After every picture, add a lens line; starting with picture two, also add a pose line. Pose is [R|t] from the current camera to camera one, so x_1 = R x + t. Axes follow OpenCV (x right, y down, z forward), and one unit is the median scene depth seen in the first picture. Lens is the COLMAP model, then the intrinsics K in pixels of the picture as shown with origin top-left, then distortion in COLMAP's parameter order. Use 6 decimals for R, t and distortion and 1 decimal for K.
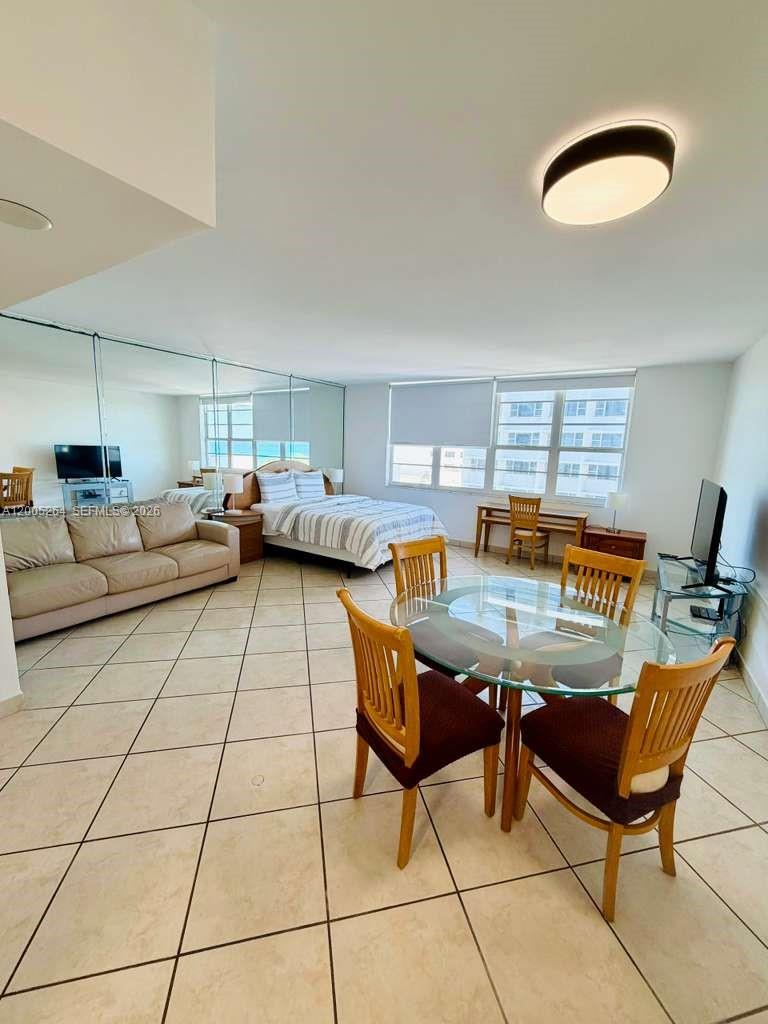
lens RADIAL K [[405.5, 0, 380.6], [0, 405.5, 509.5], [0, 0, 1]] dist [0.000540, 0.000117]
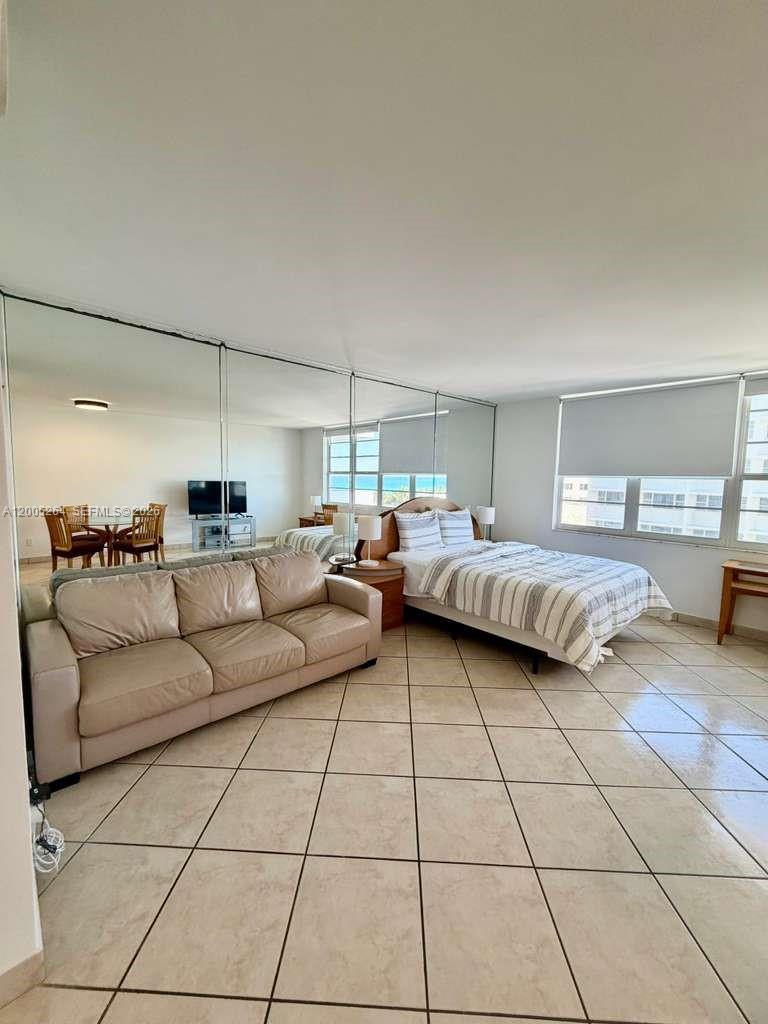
lens RADIAL K [[419.7, 0, 384.0], [0, 419.7, 512.0], [0, 0, 1]] dist [0.009790, -0.000043]
pose [[0.967706, 0.007990, -0.251954, -0.120991], [-0.027311, 0.996937, -0.073280, -0.031725], [0.250597, 0.077795, 0.964961, 0.203507]]
